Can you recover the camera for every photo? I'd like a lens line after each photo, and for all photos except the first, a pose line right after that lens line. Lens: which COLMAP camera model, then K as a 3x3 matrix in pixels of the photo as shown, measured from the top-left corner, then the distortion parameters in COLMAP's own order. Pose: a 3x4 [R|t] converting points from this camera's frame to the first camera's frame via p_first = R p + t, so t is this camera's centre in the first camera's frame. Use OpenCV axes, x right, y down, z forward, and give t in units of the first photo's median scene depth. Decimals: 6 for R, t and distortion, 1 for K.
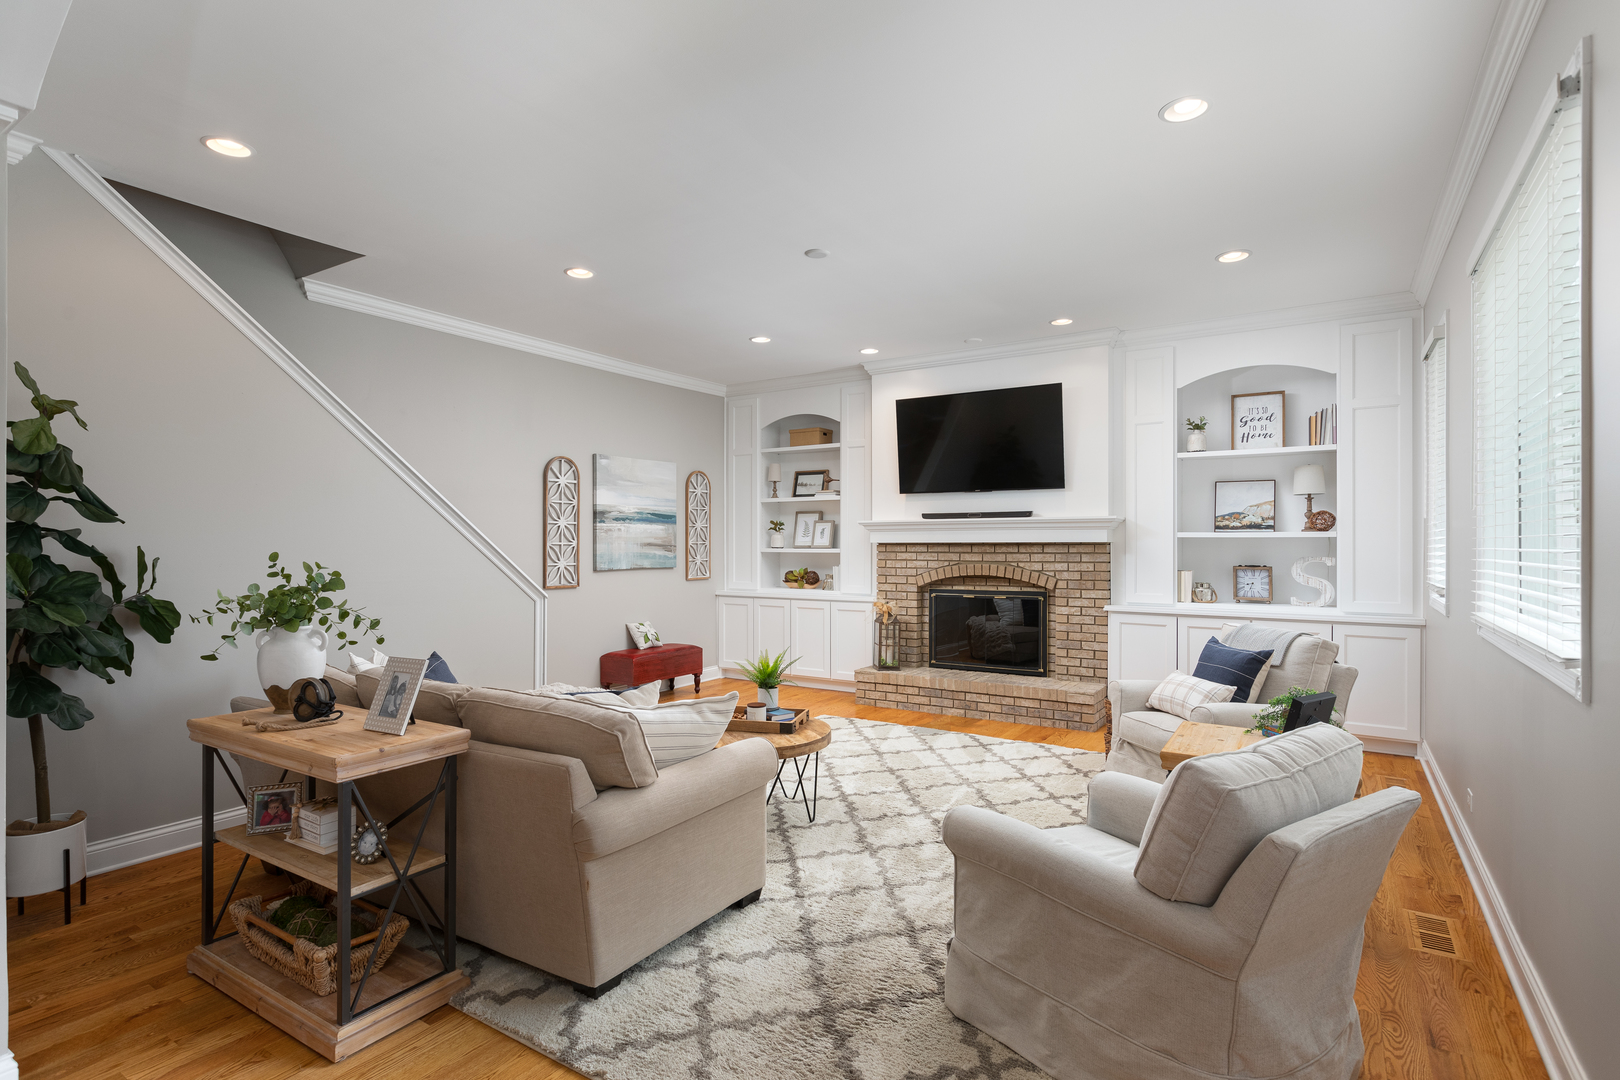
lens RADIAL K [[802.7, 0, 811.4], [0, 802.7, 545.3], [0, 0, 1]] dist [0.002265, 0.002809]
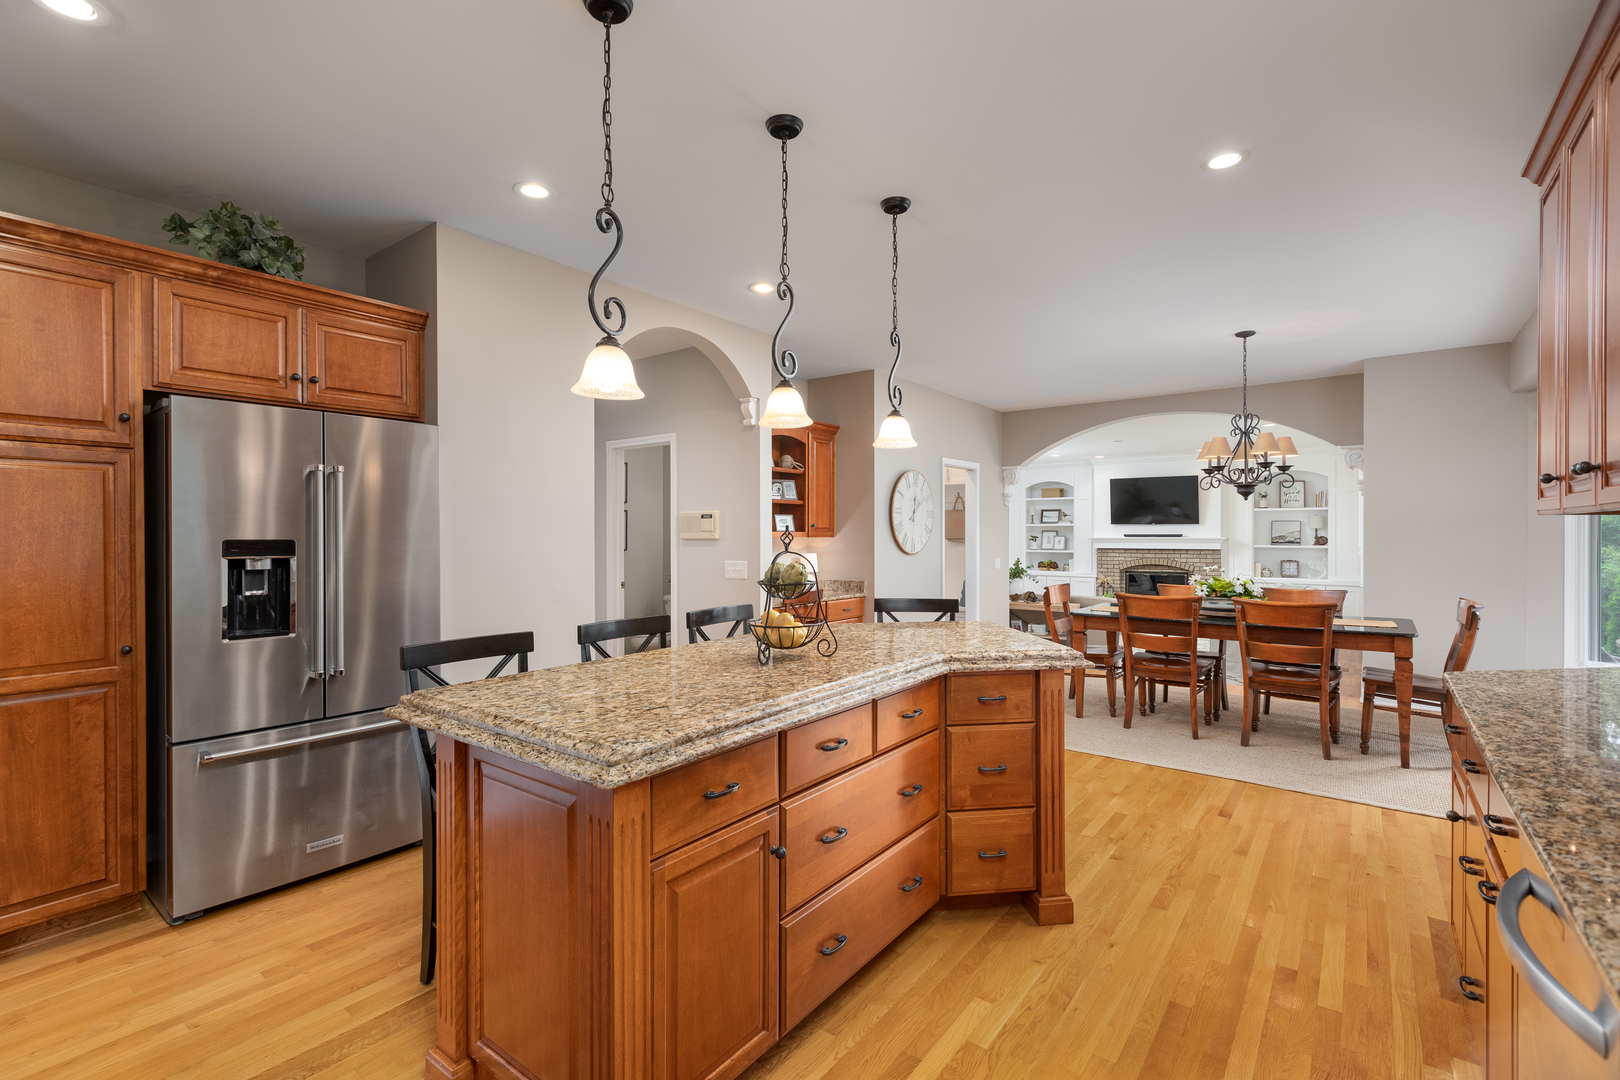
lens RADIAL K [[733.6, 0, 820.2], [0, 733.6, 539.3], [0, 0, 1]] dist [-0.002597, 0.000322]
pose [[0.998192, 0.000891, -0.060091, -0.556677], [-0.000677, 0.999993, 0.003572, -0.034544], [0.060094, -0.003525, 0.998186, -0.980068]]
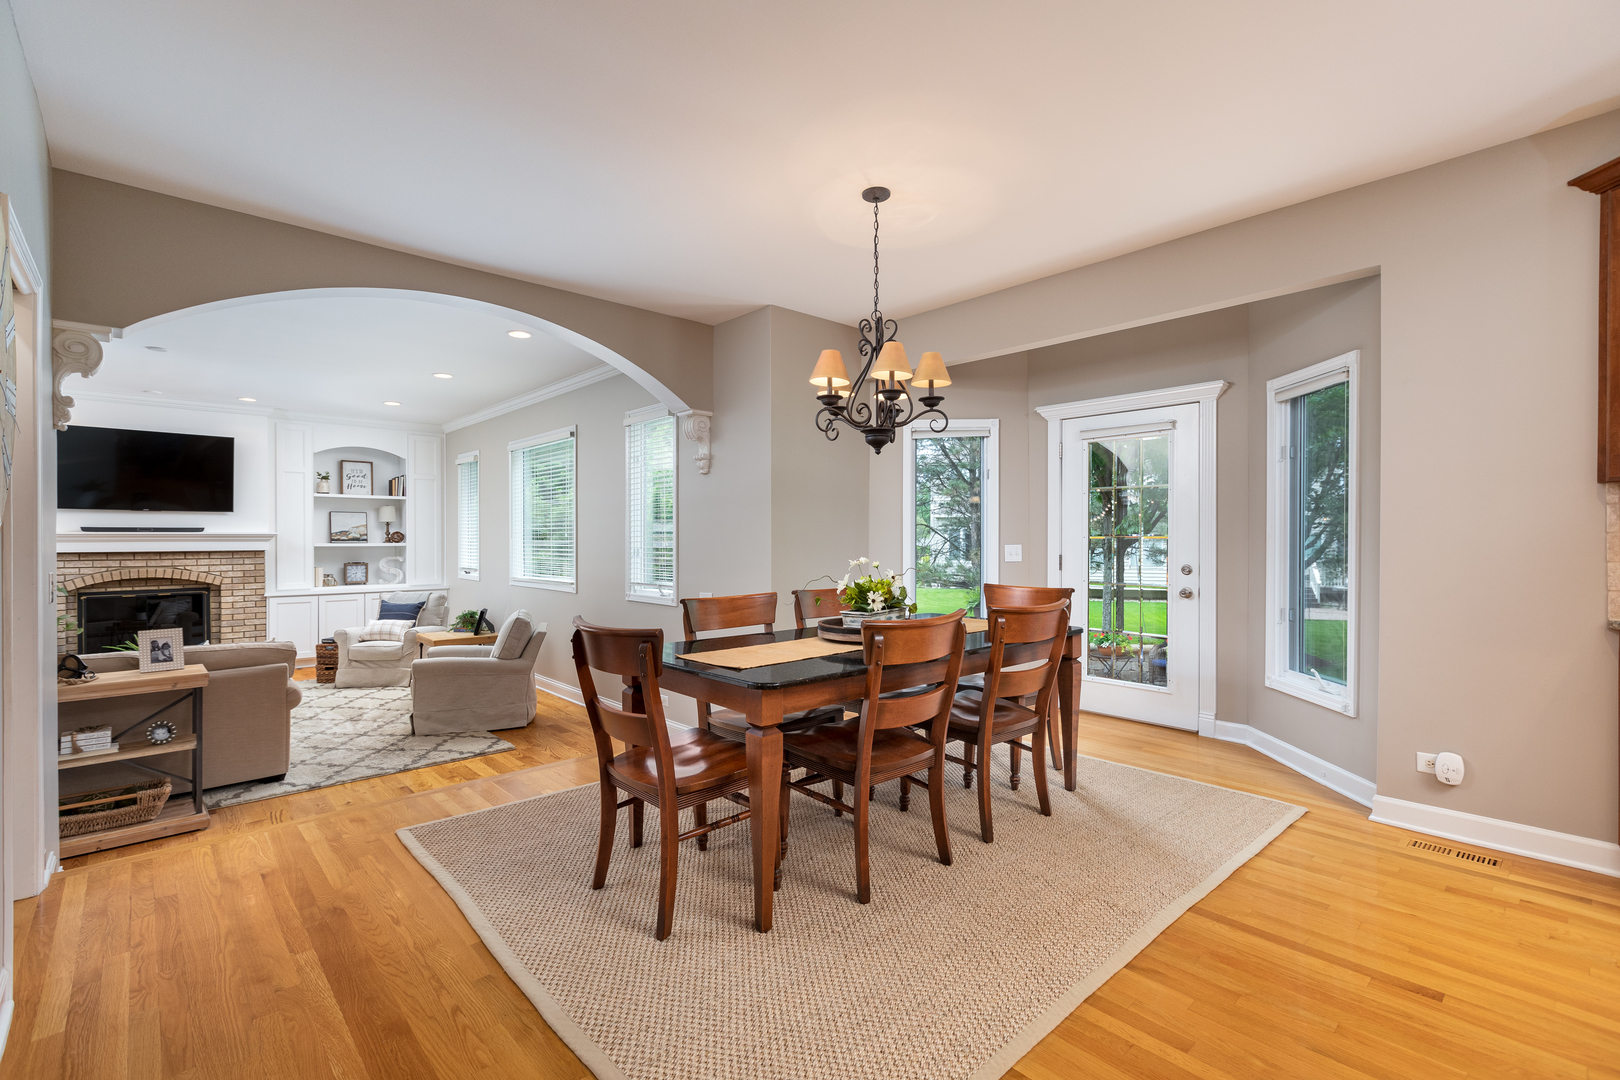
lens RADIAL K [[733.6, 0, 809.1], [0, 733.6, 539.4], [0, 0, 1]] dist [-0.002597, 0.000322]
pose [[0.253022, 0.000007, 0.967461, -0.640671], [0.004728, 0.999988, -0.001244, -0.015982], [-0.967449, 0.004889, 0.253019, -0.288214]]
